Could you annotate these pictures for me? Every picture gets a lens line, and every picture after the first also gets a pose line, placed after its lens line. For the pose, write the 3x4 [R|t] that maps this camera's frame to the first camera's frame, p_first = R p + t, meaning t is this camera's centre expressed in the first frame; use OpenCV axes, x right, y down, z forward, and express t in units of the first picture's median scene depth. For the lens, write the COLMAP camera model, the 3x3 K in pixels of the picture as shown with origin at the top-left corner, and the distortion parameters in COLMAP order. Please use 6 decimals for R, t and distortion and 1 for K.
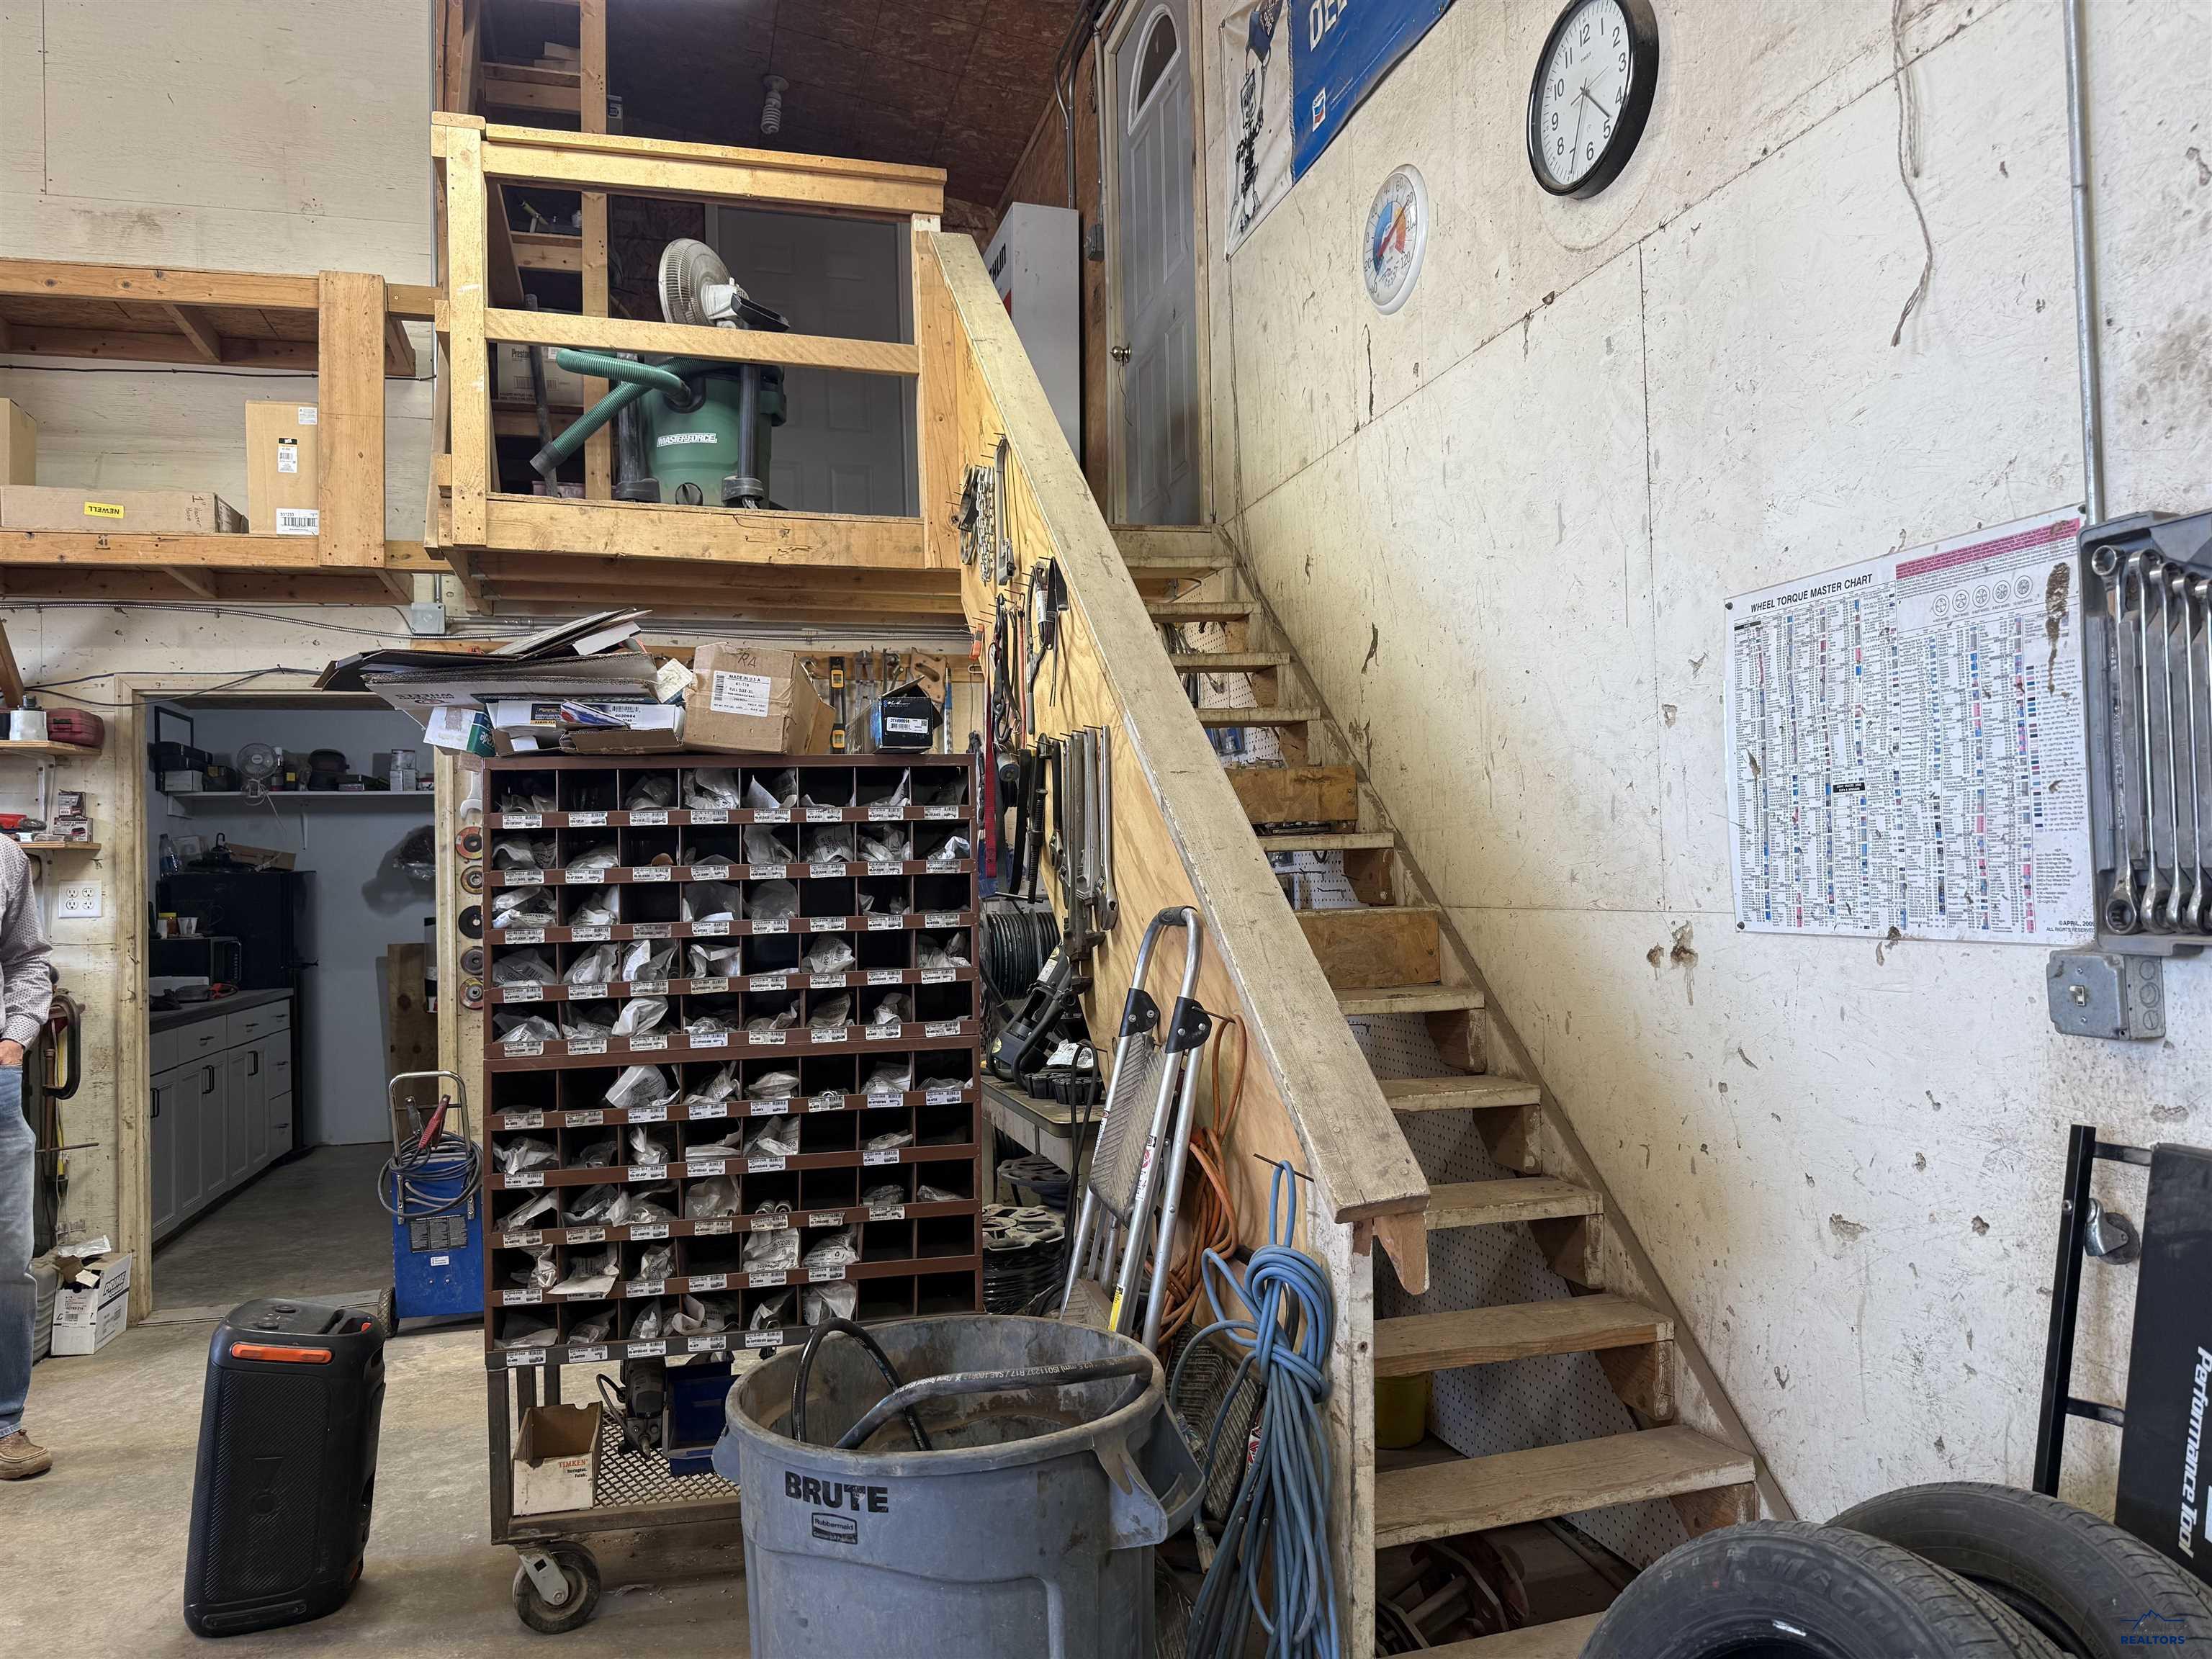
lens RADIAL K [[1549.0, 0, 1113.6], [0, 1549.0, 840.7], [0, 0, 1]] dist [-0.001473, -0.002395]
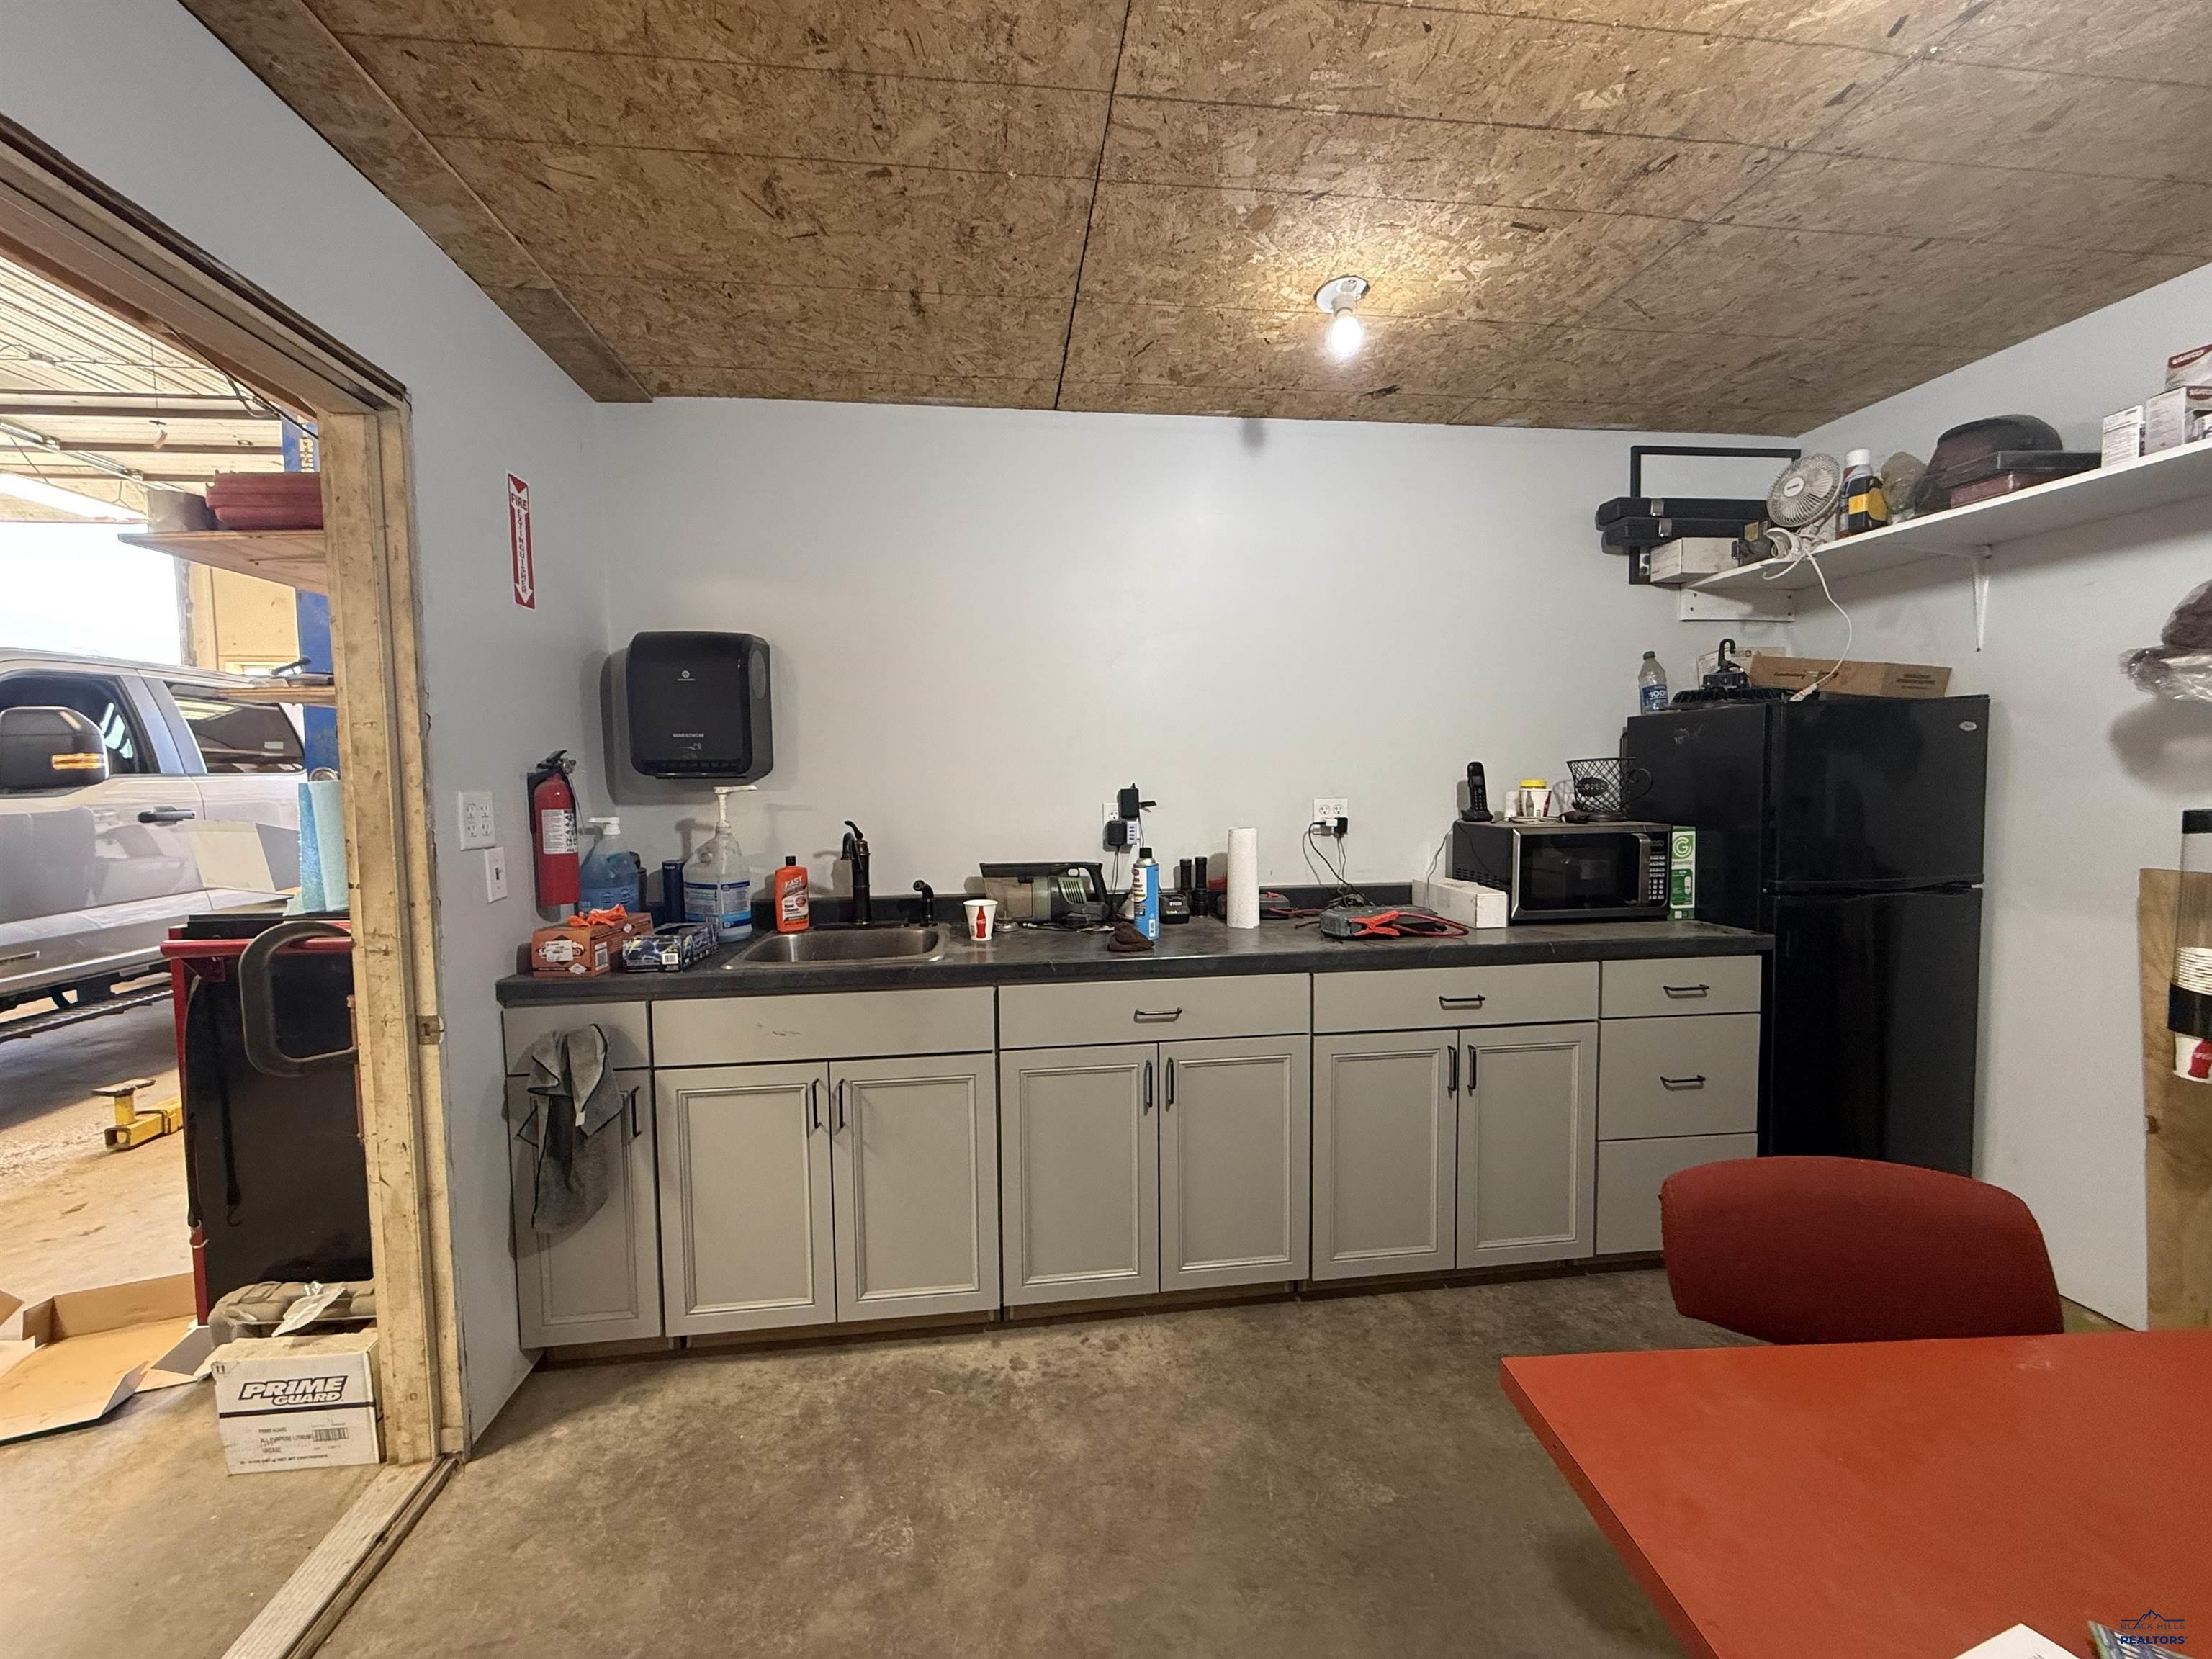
lens RADIAL K [[883.1, 0, 1091.9], [0, 883.1, 827.2], [0, 0, 1]] dist [-0.001083, 0.000420]
pose [[-0.173880, 0.086284, -0.980979, -0.210974], [0.048481, 0.995696, 0.078985, 0.026562], [0.983573, -0.033825, -0.177315, 0.818961]]
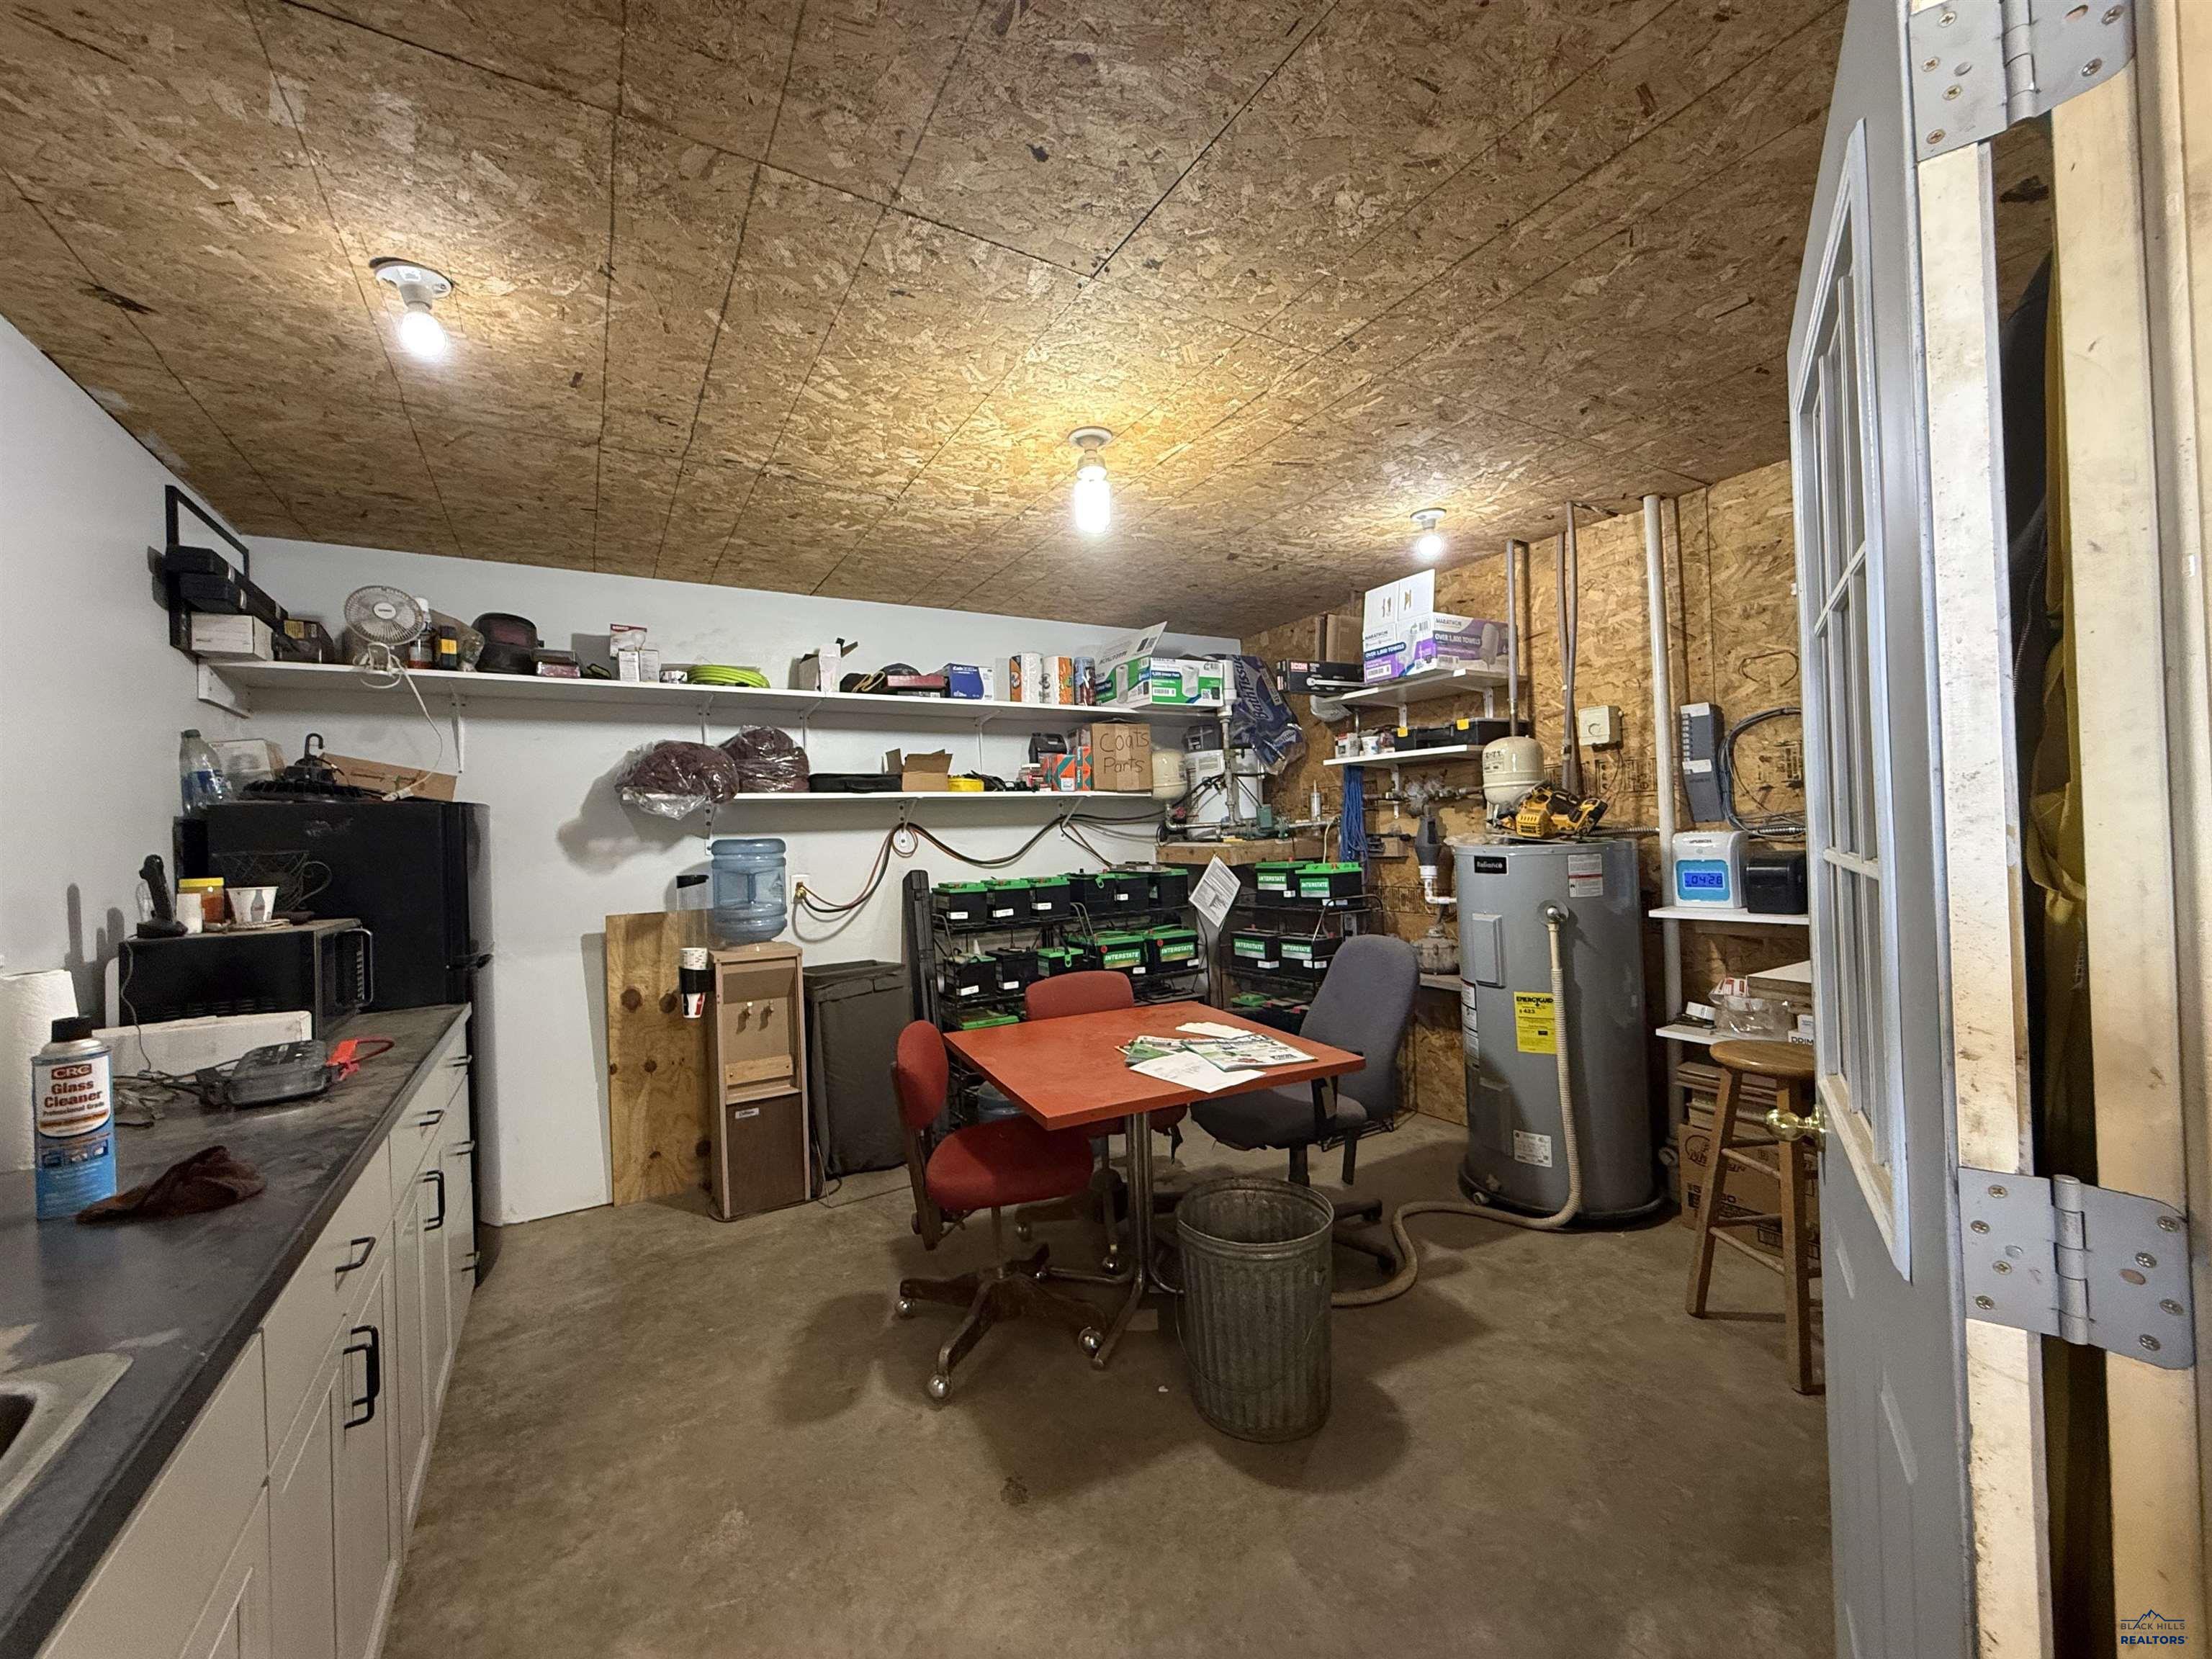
lens RADIAL K [[883.1, 0, 1109.4], [0, 883.1, 824.4], [0, 0, 1]] dist [-0.001083, 0.000420]
pose [[0.968054, -0.006442, 0.250661, -0.373603], [0.004011, 0.999940, 0.010209, 0.025776], [-0.250711, -0.008877, 0.968021, 0.609590]]
